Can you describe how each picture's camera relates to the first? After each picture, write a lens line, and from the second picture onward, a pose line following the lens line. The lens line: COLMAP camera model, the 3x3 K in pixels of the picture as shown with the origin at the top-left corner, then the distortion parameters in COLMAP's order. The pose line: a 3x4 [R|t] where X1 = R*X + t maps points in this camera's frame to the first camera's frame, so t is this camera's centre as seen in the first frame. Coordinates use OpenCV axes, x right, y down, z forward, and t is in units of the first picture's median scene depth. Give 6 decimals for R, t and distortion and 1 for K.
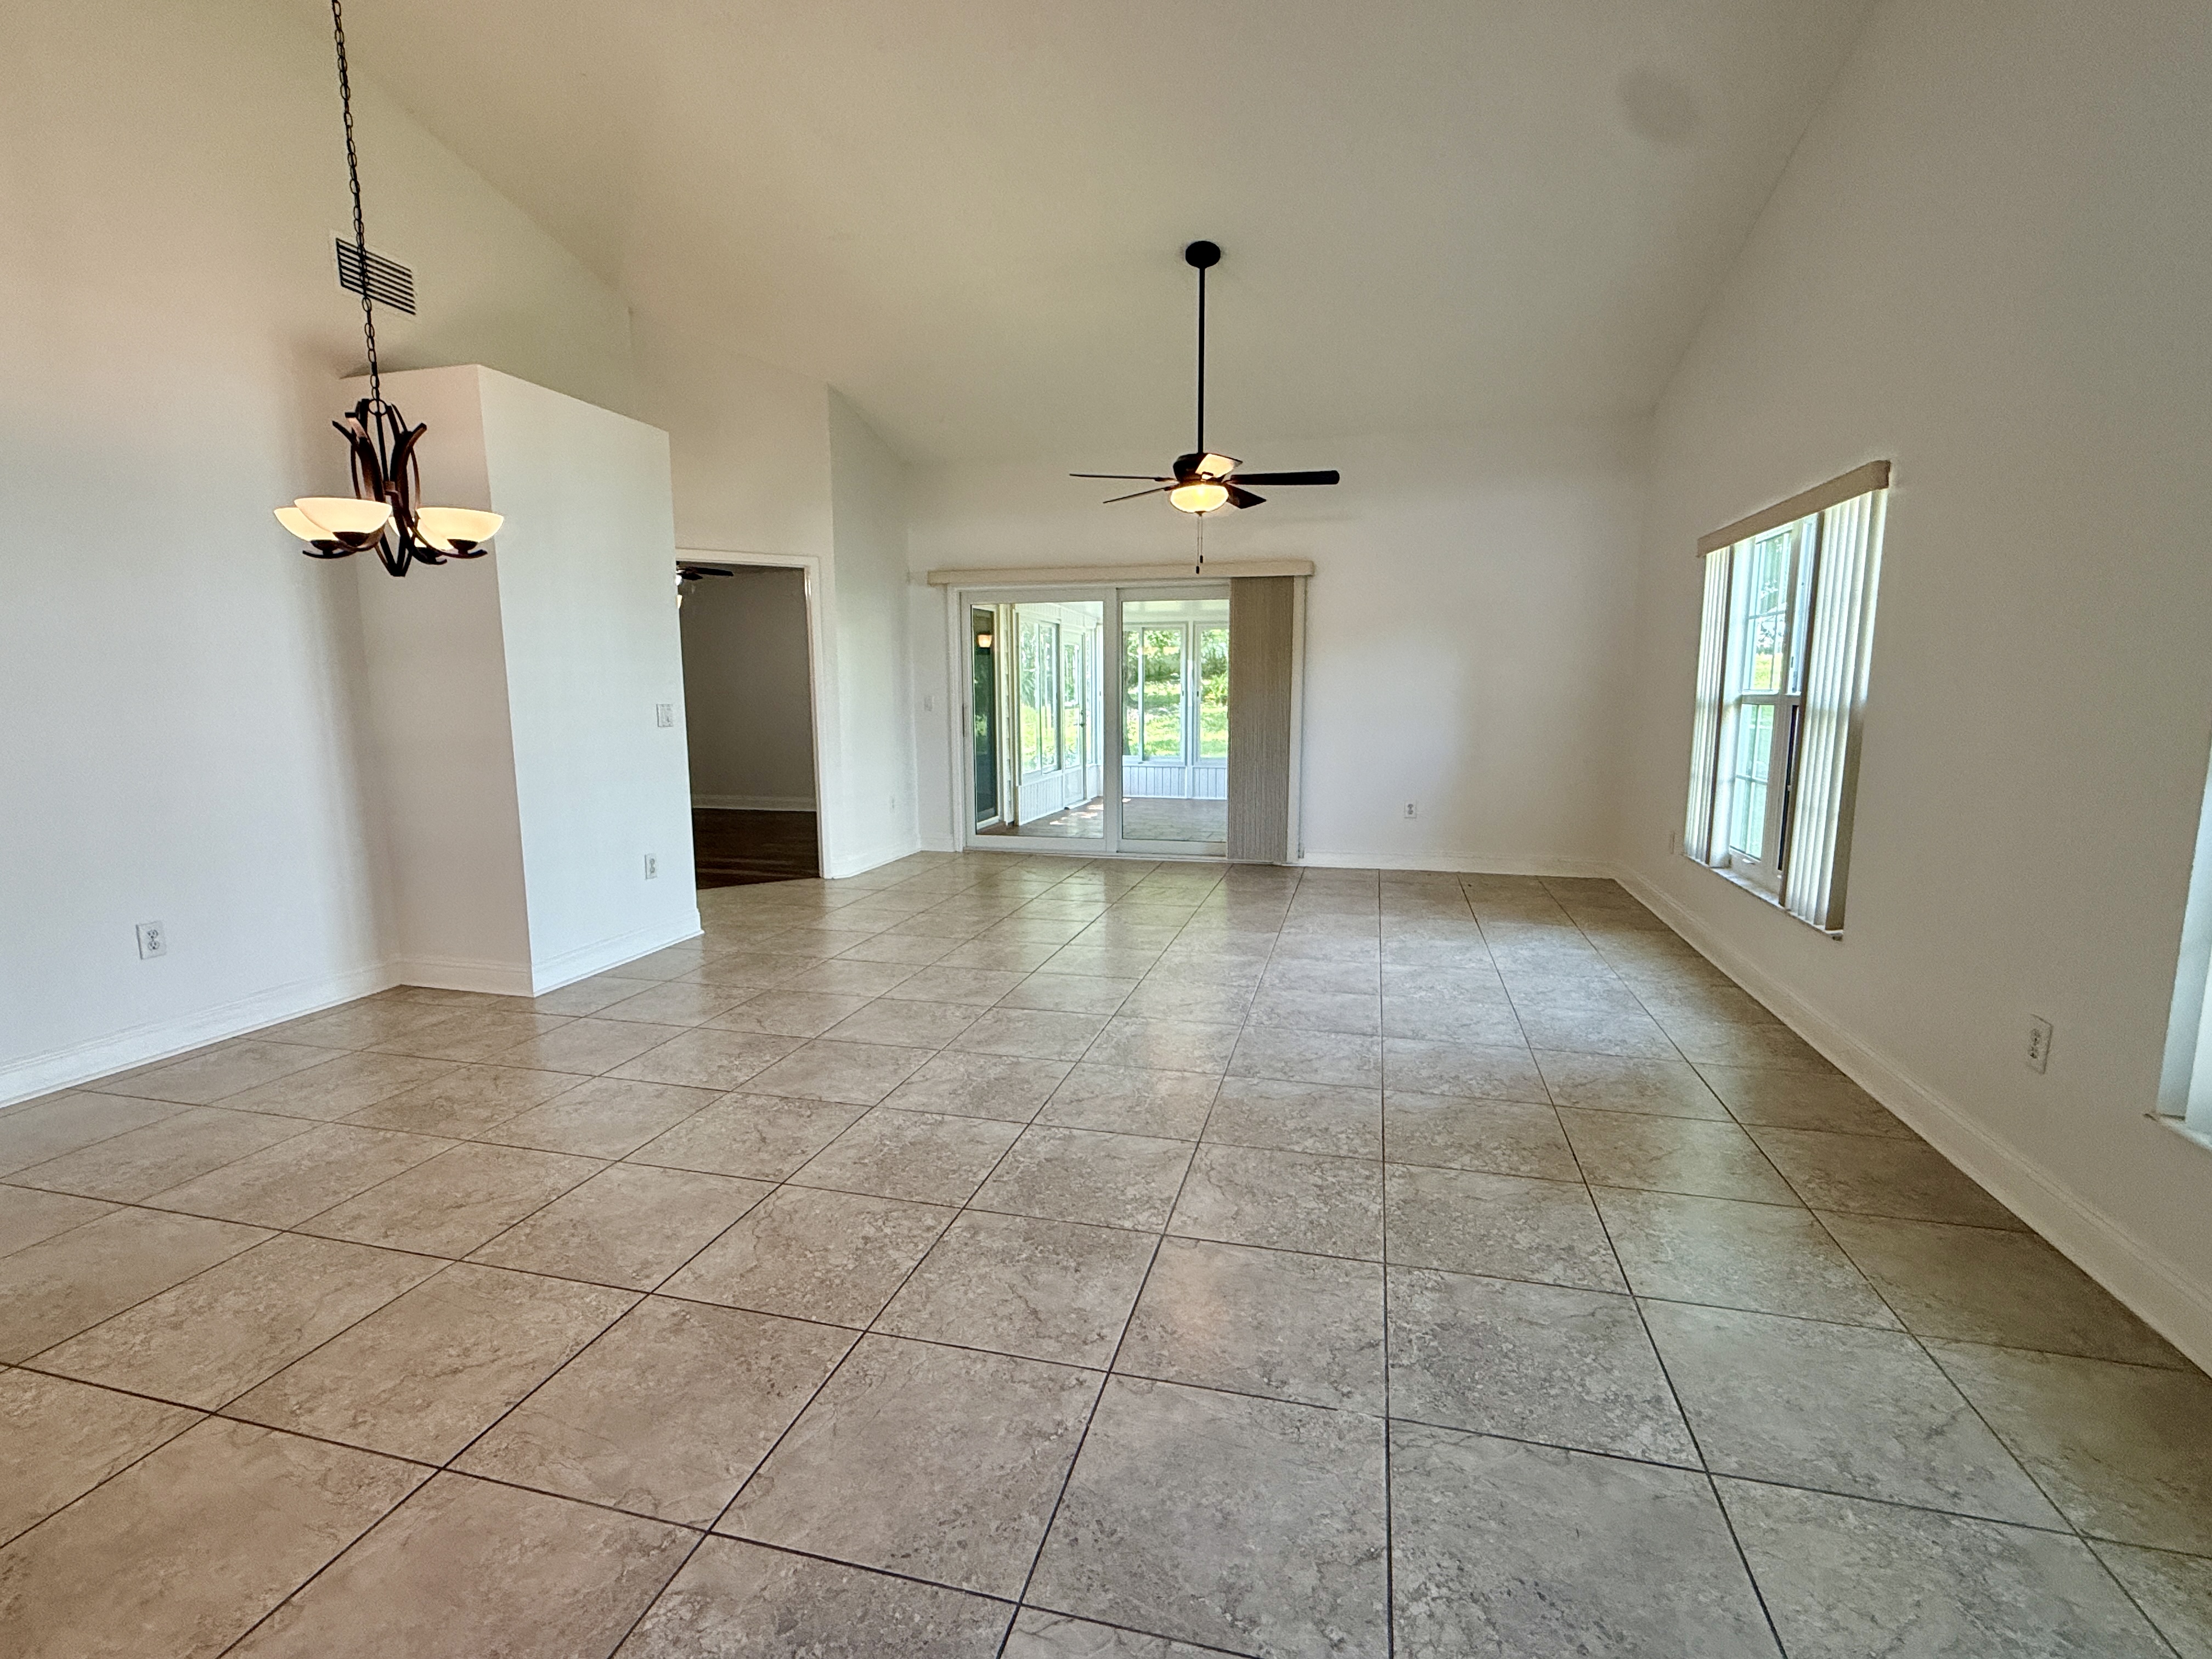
lens RADIAL K [[1019.0, 0, 1113.9], [0, 1019.0, 837.3], [0, 0, 1]] dist [0.000468, 0.000391]
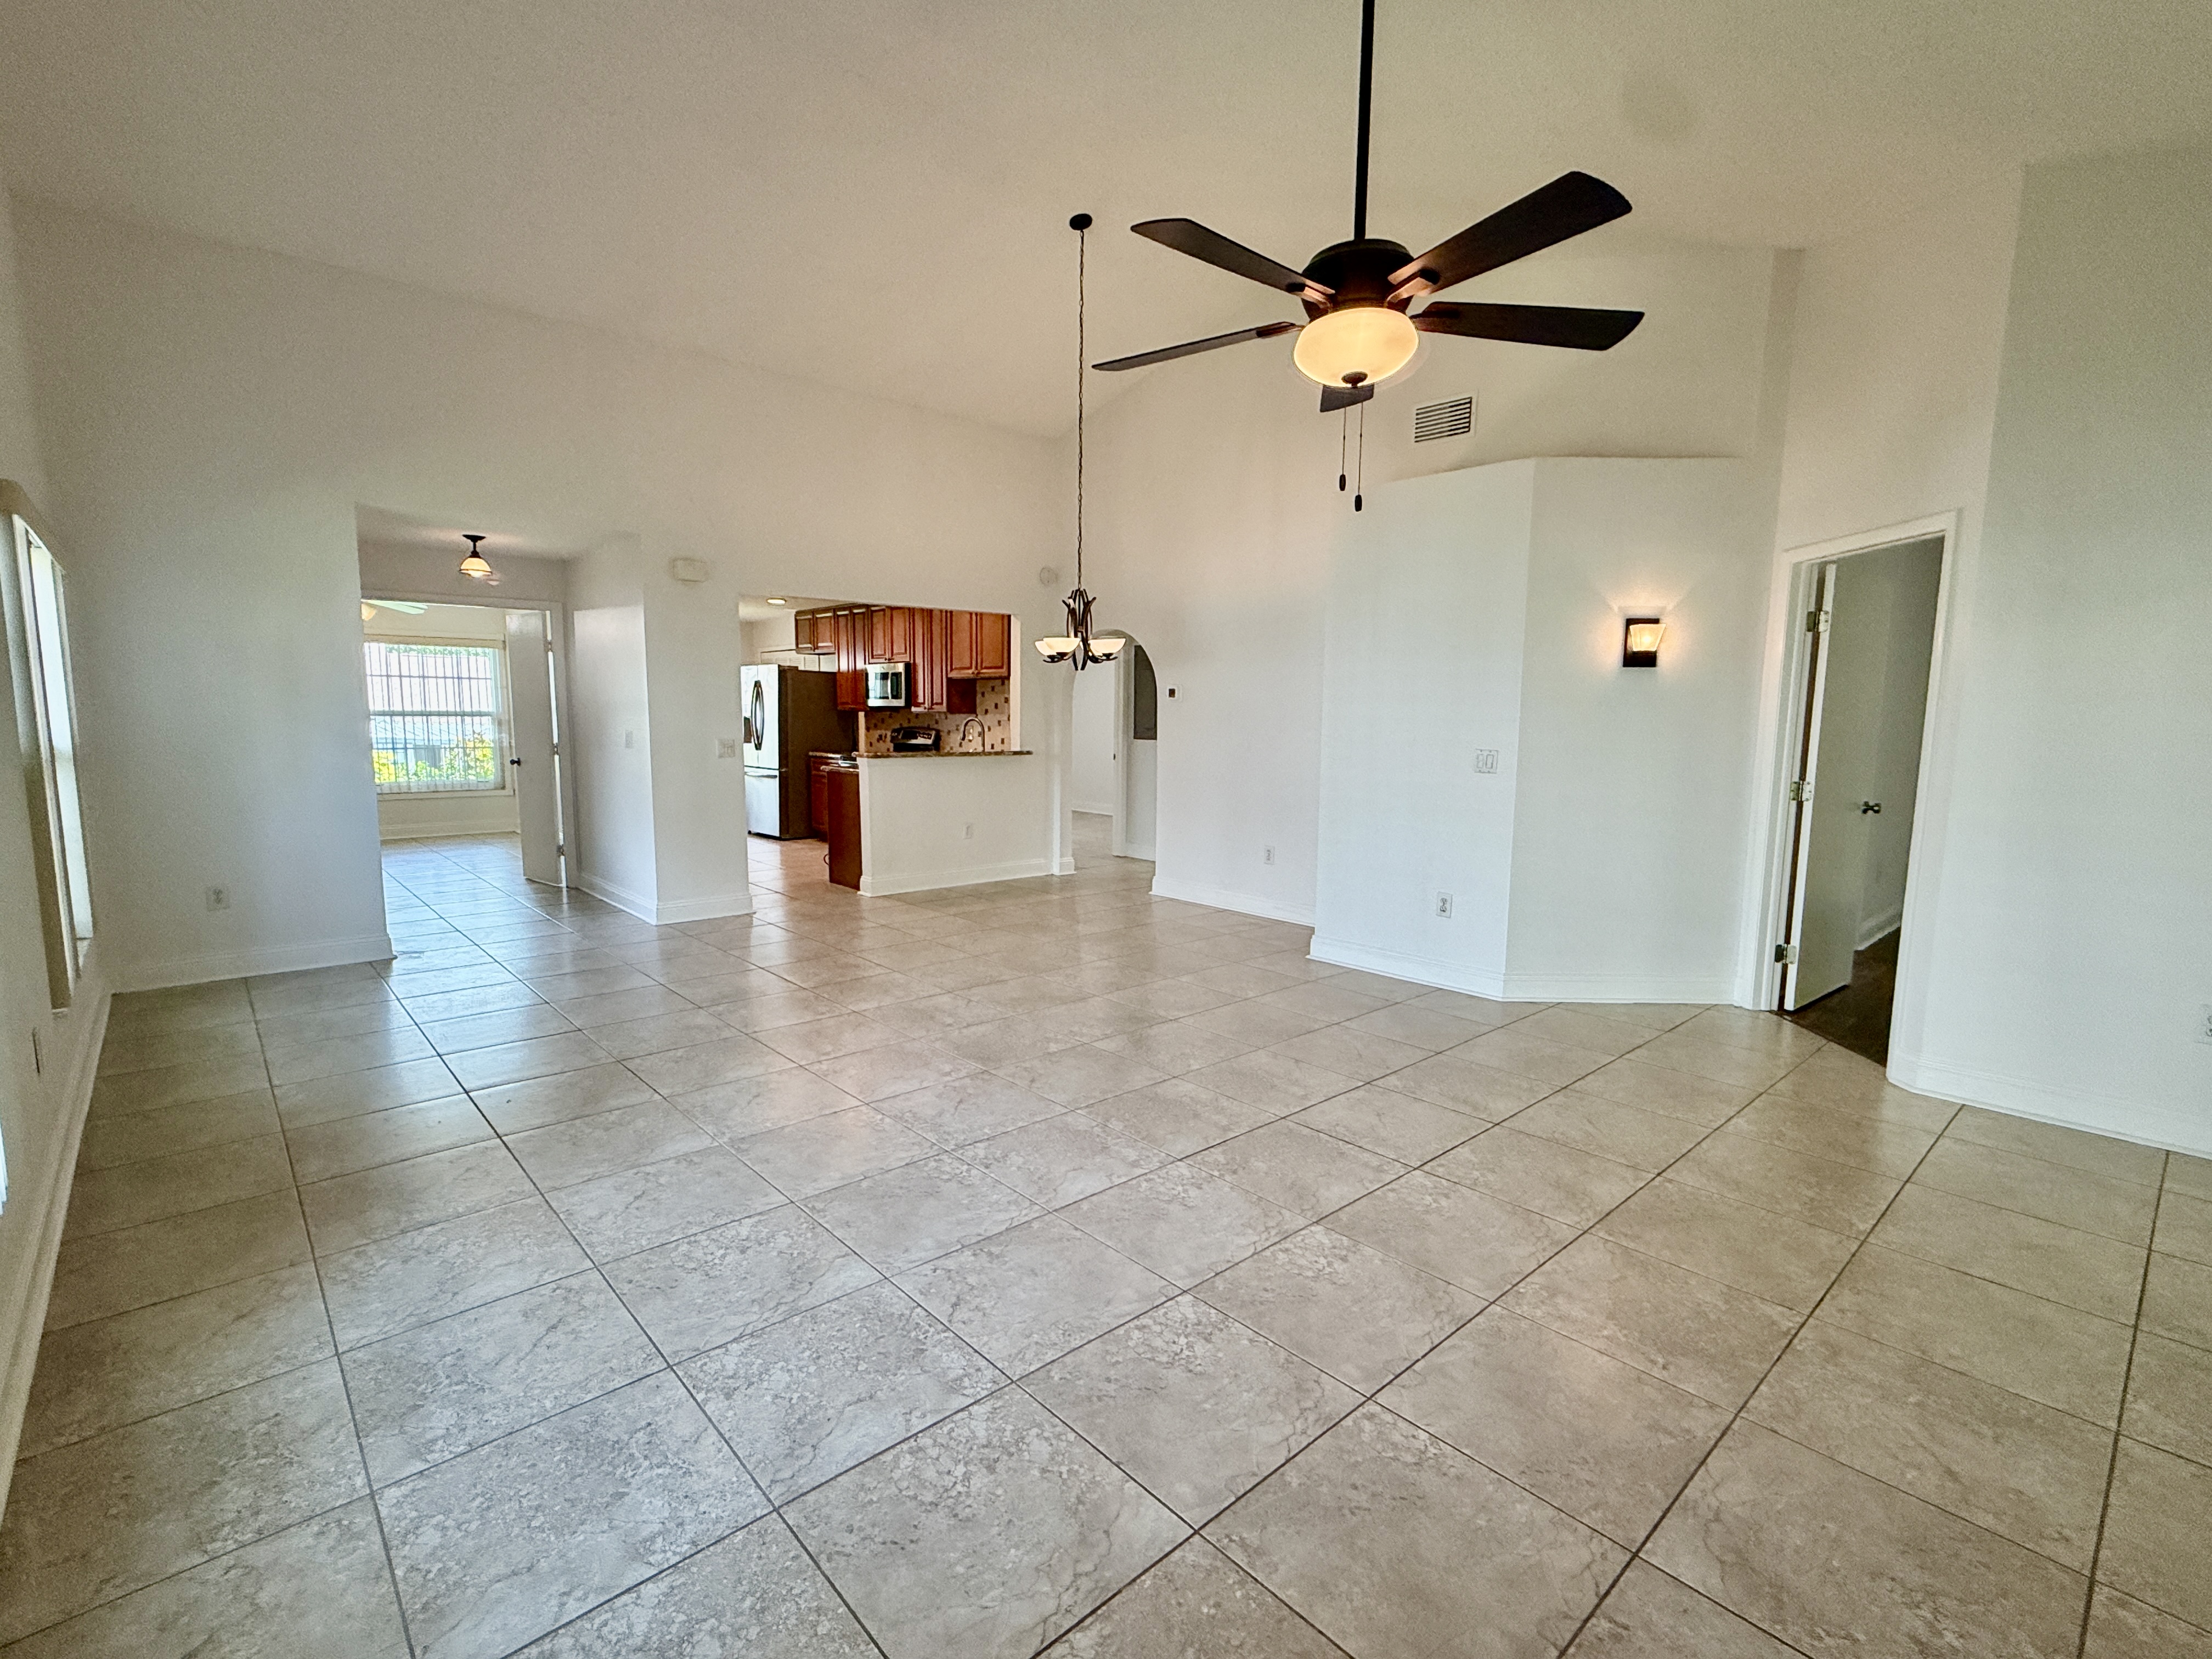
lens RADIAL K [[1019.0, 0, 1092.4], [0, 1019.0, 825.0], [0, 0, 1]] dist [0.000468, 0.000391]
pose [[-0.560169, 0.090373, -0.823434, 0.784778], [-0.132195, 0.971540, 0.196558, -0.278508], [0.817762, 0.218960, -0.532279, 1.687215]]
